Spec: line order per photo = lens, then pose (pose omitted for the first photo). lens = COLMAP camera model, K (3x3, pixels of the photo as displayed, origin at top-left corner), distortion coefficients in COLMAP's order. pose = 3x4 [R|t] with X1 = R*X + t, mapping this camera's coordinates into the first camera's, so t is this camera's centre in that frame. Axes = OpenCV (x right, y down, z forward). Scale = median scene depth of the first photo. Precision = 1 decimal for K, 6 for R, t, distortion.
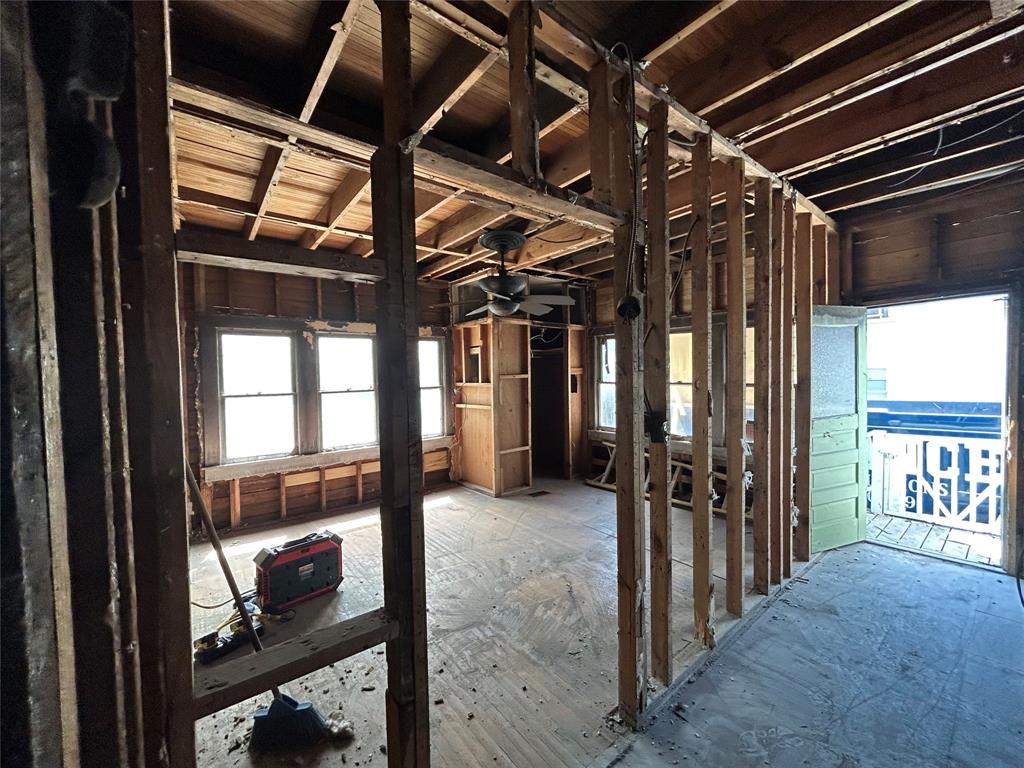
lens RADIAL K [[407.4, 0, 509.9], [0, 407.4, 383.2], [0, 0, 1]] dist [0.000552, -0.000825]
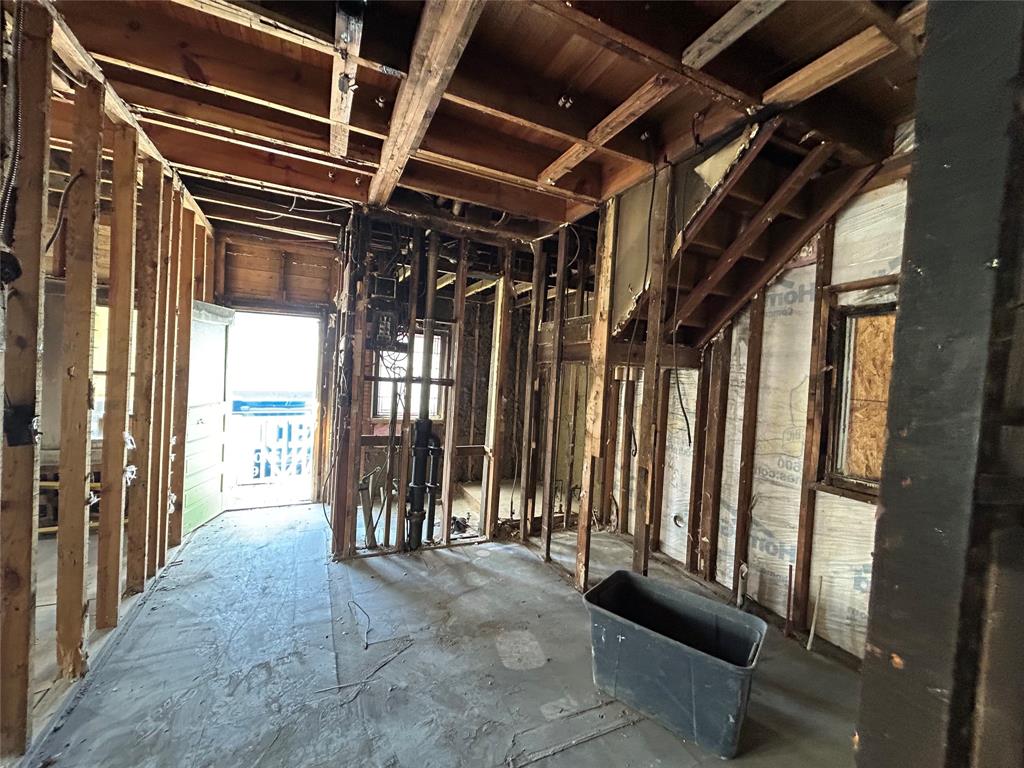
lens RADIAL K [[407.4, 0, 508.6], [0, 407.4, 378.2], [0, 0, 1]] dist [0.000552, -0.000825]
pose [[0.220038, 0.020034, 0.975286, -0.124814], [-0.030990, 0.999428, -0.013538, 0.000545], [-0.974999, -0.027245, 0.220533, -0.042788]]
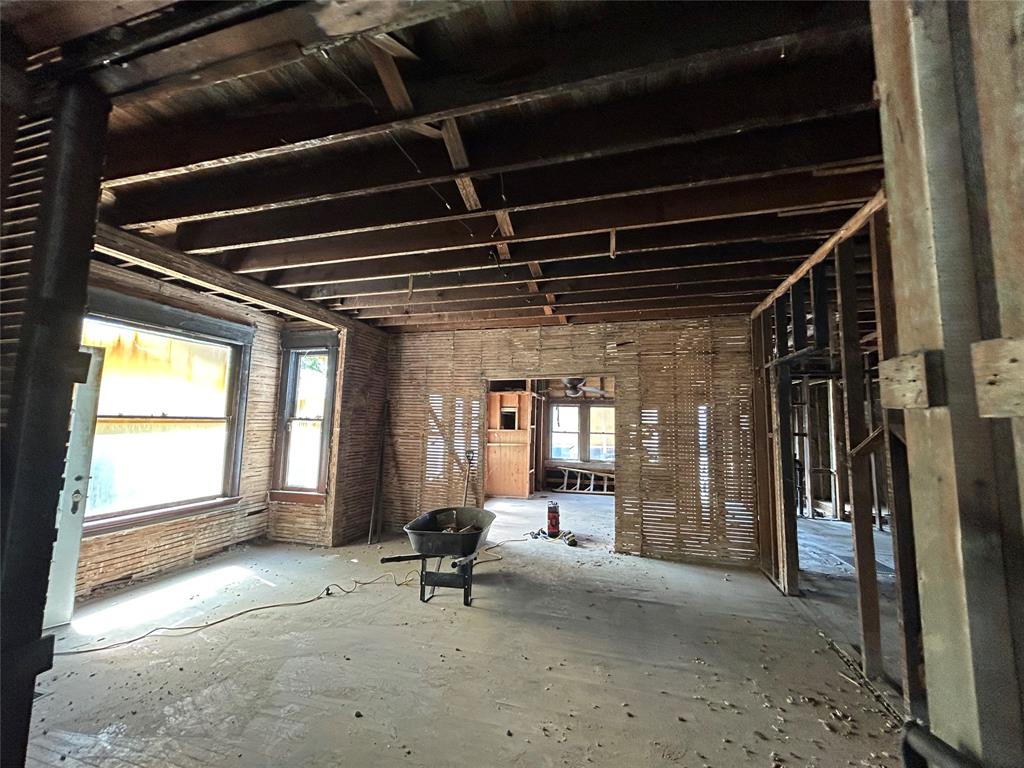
lens RADIAL K [[407.4, 0, 512.5], [0, 407.4, 379.8], [0, 0, 1]] dist [0.000552, -0.000825]
pose [[0.828646, 0.112028, 0.548449, -0.382200], [-0.035029, 0.988227, -0.148934, 0.016458], [-0.558677, 0.104202, 0.822814, -0.139052]]
